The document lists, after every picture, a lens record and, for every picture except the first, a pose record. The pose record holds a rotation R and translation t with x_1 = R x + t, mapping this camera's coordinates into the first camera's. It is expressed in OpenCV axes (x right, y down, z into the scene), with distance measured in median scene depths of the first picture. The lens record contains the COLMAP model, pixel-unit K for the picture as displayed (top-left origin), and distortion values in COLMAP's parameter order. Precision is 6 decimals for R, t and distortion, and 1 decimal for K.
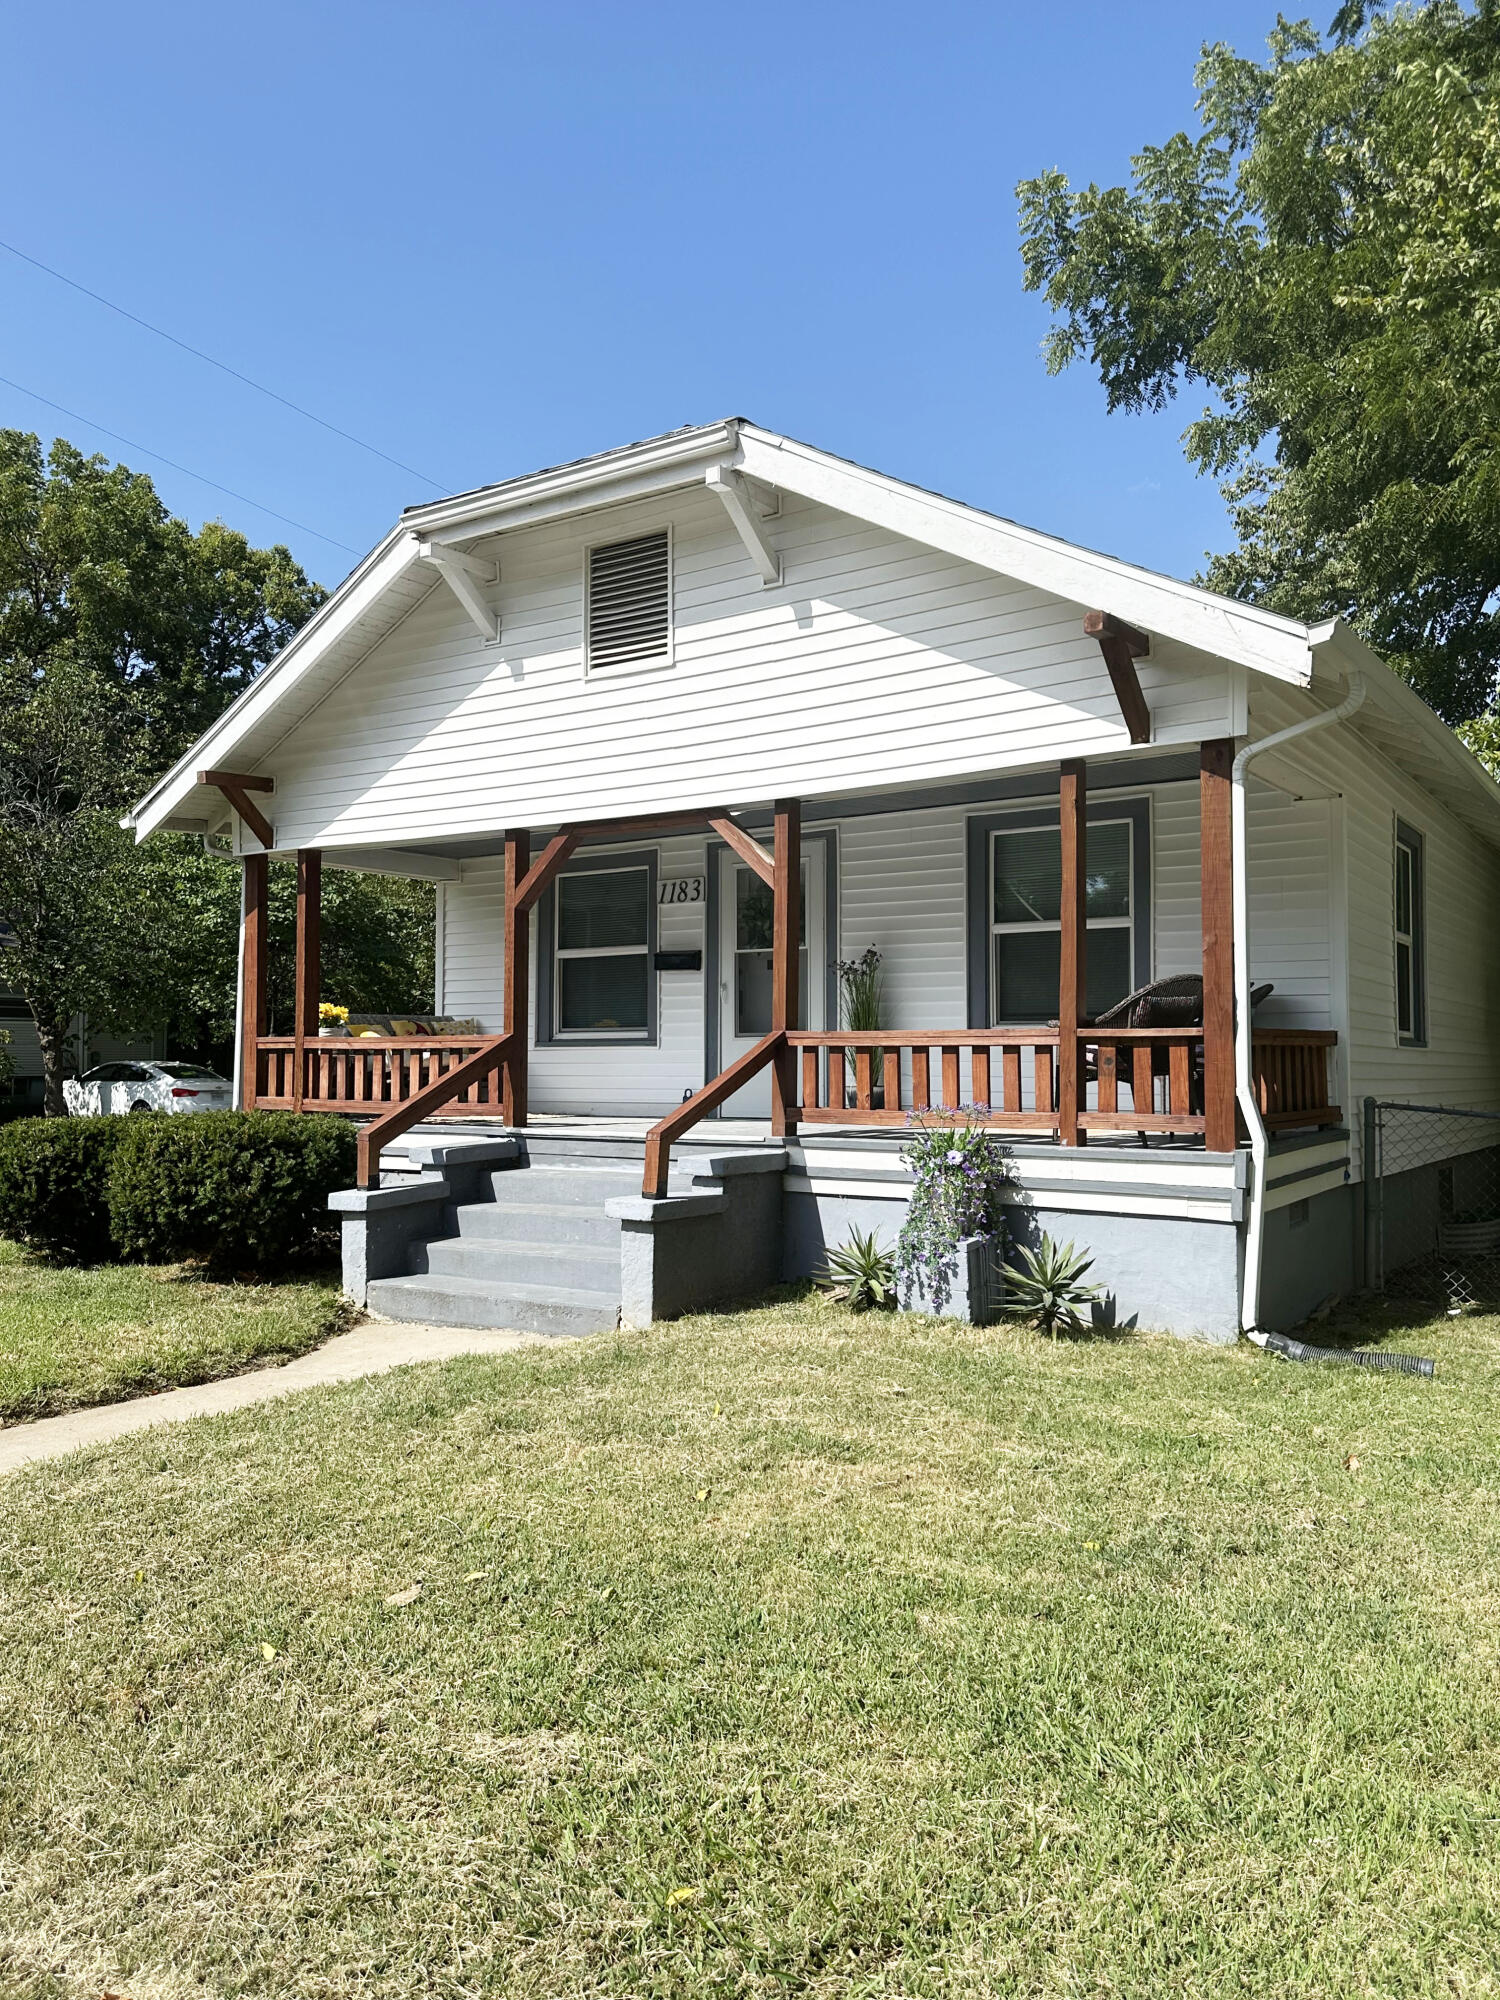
lens RADIAL K [[1484.9, 0, 750.0], [0, 1484.9, 1000.0], [0, 0, 1]] dist [0.118154, -0.003478]
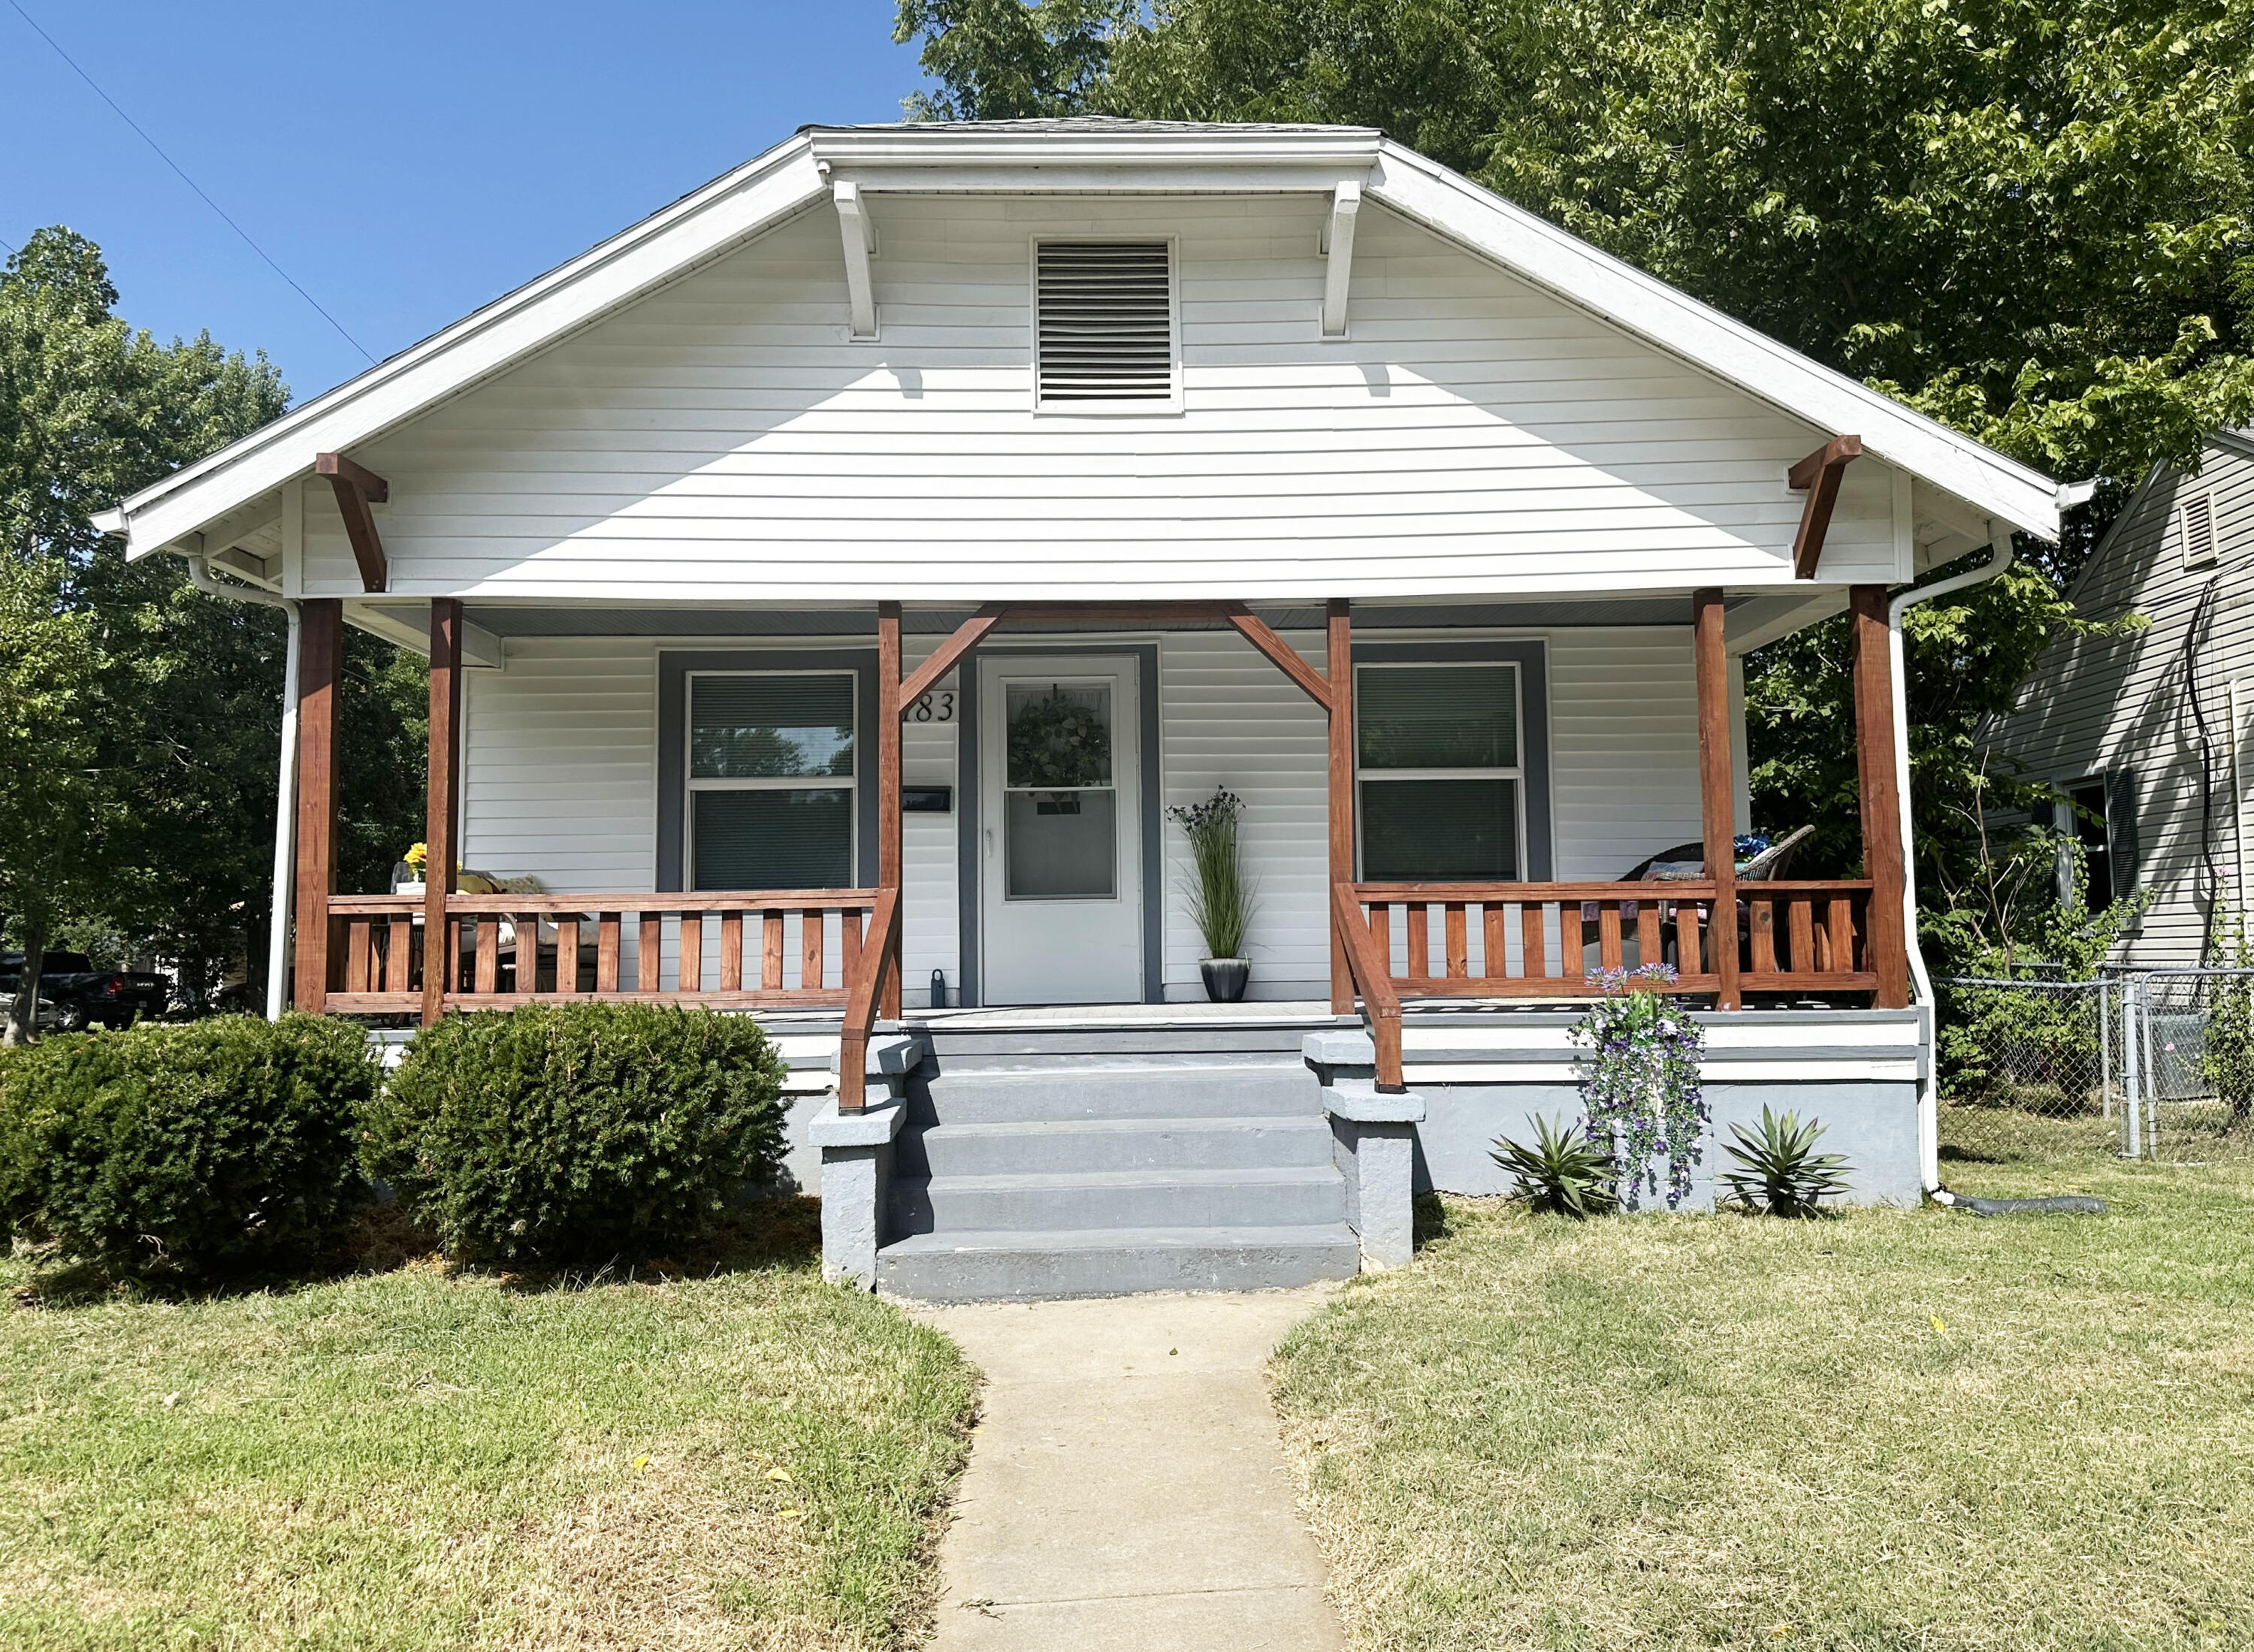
lens RADIAL K [[1701.8, 0, 1134.9], [0, 1701.8, 811.0], [0, 0, 1]] dist [0.135581, -0.211469]
pose [[0.819755, 0.036611, 0.571542, -0.549563], [-0.010052, 0.998721, -0.049558, 0.026101], [-0.572625, 0.034880, 0.819075, 0.277110]]
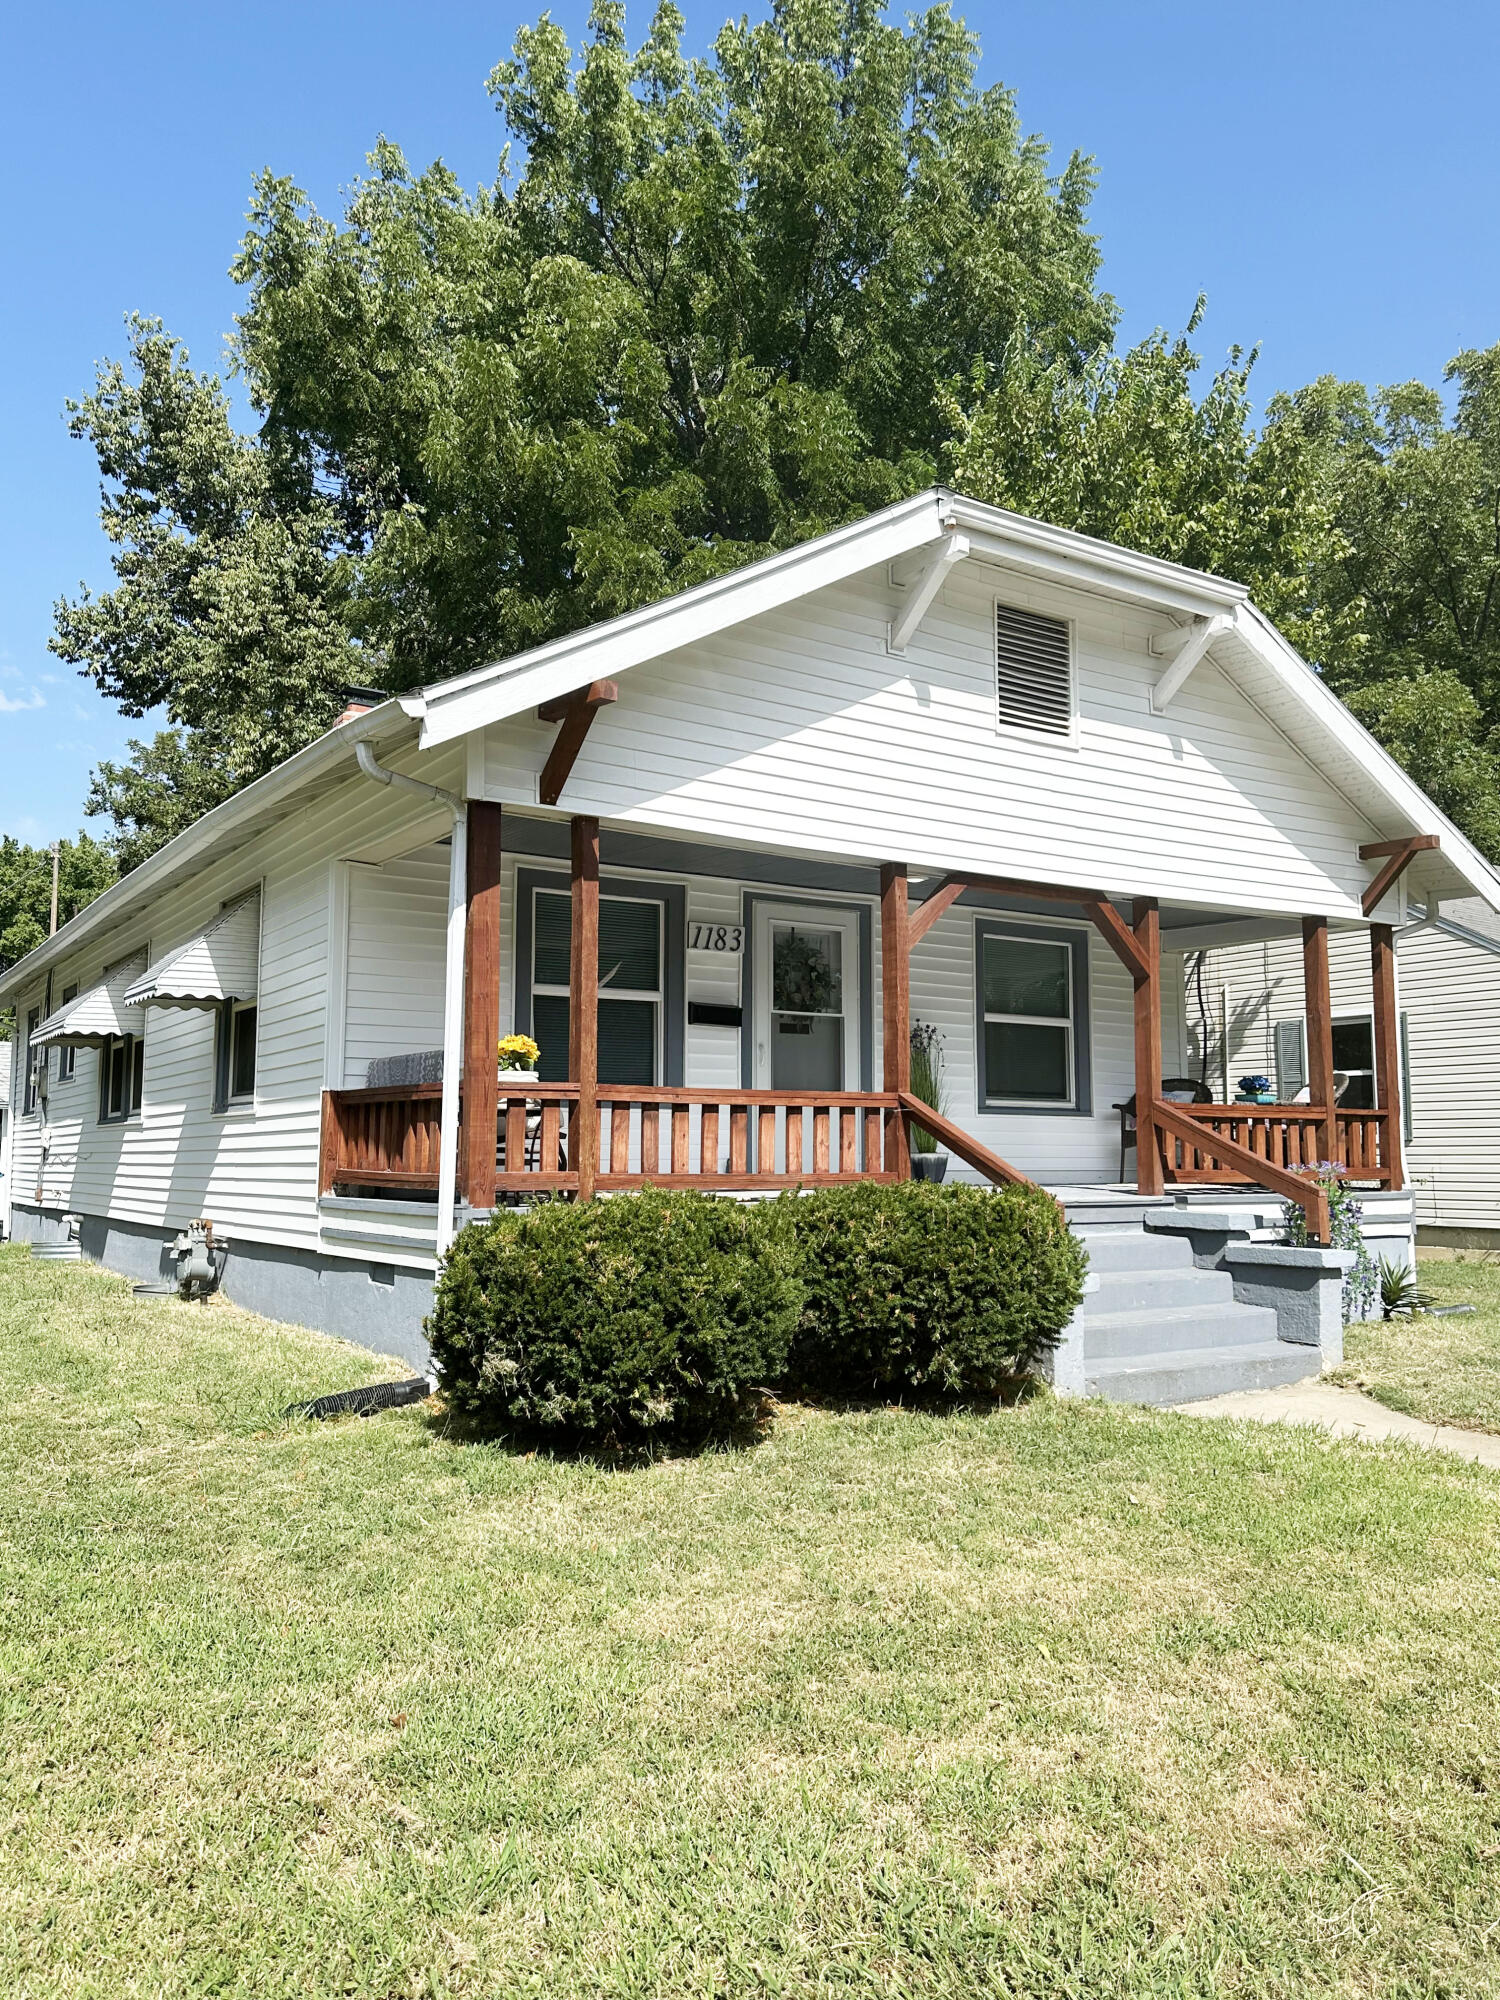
lens RADIAL K [[1484.9, 0, 750.0], [0, 1484.9, 1000.0], [0, 0, 1]] dist [0.118154, -0.003478]
pose [[0.385356, 0.092265, 0.918144, -1.048415], [-0.039711, 0.995725, -0.083394, 0.047043], [-0.921913, -0.004324, 0.387373, 0.768110]]
